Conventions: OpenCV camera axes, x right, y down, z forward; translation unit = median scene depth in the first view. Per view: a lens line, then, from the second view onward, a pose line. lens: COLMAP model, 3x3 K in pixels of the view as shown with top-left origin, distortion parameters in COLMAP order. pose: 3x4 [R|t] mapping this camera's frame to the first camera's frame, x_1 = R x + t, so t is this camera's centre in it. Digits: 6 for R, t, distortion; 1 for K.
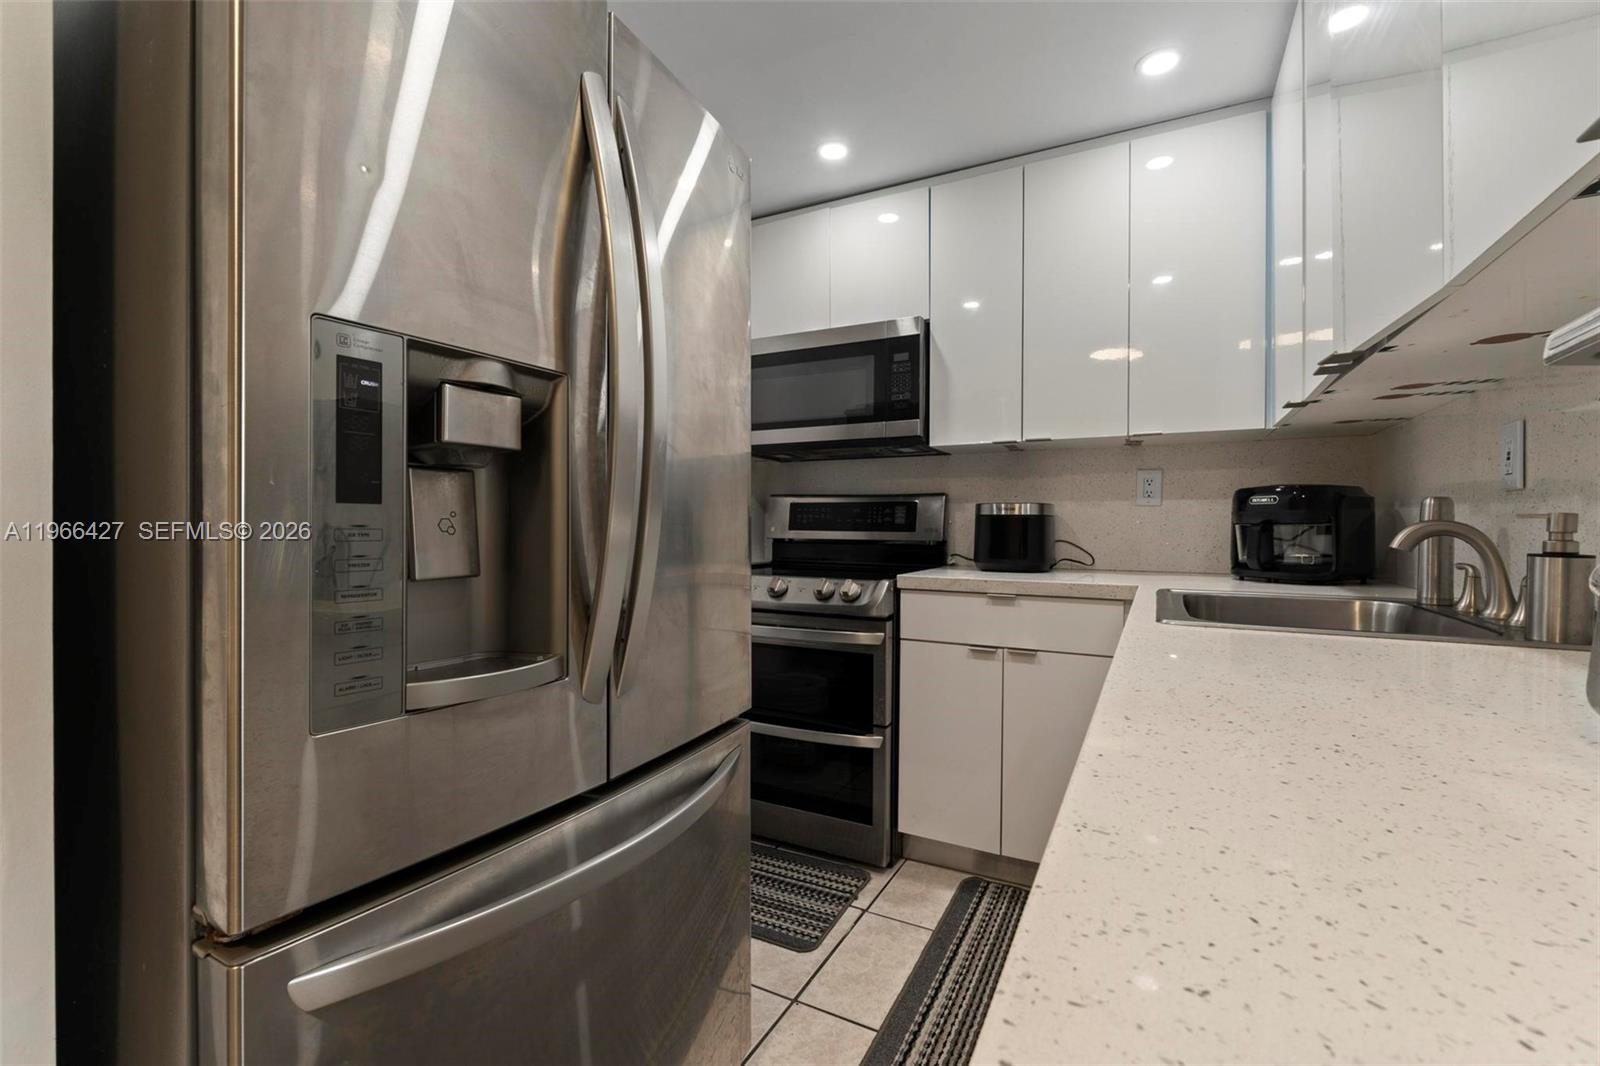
lens RADIAL K [[696.4, 0, 791.5], [0, 696.4, 529.3], [0, 0, 1]] dist [-0.001142, -0.001126]
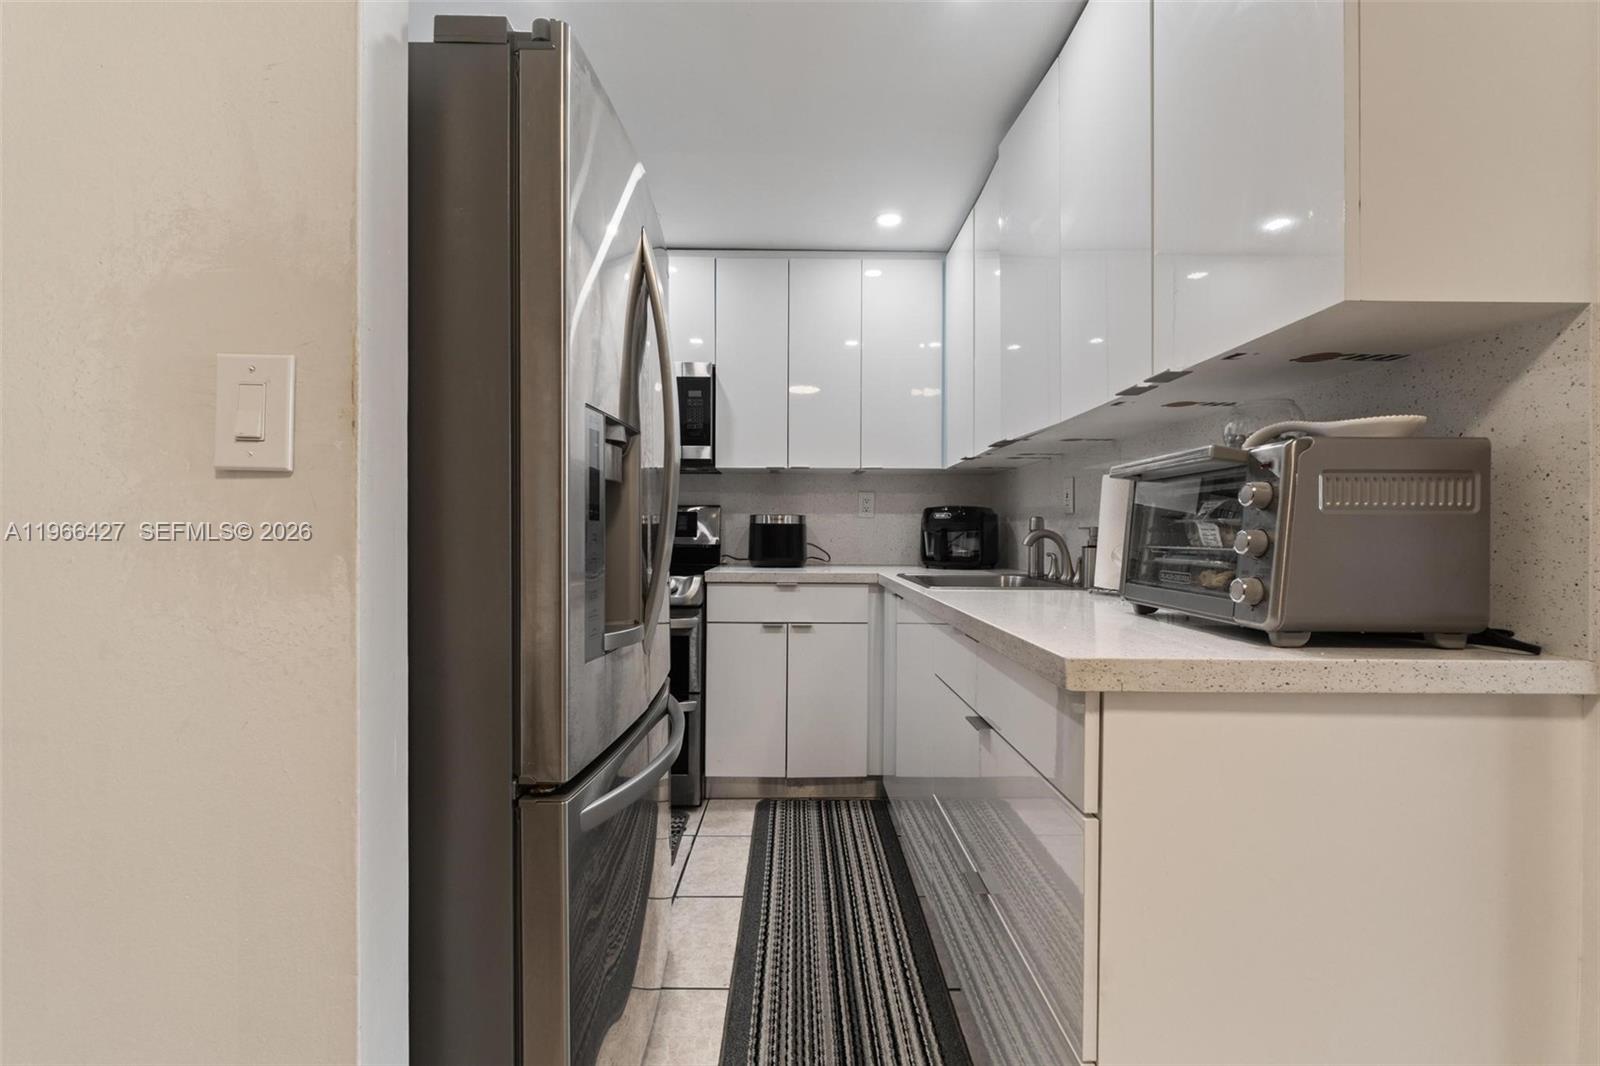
lens RADIAL K [[696.4, 0, 806.4], [0, 696.4, 537.5], [0, 0, 1]] dist [-0.001142, -0.001126]
pose [[0.880916, -0.004366, 0.473252, -0.282427], [0.002493, 0.999986, 0.004586, -0.001042], [-0.473266, -0.002860, 0.880915, -0.190894]]
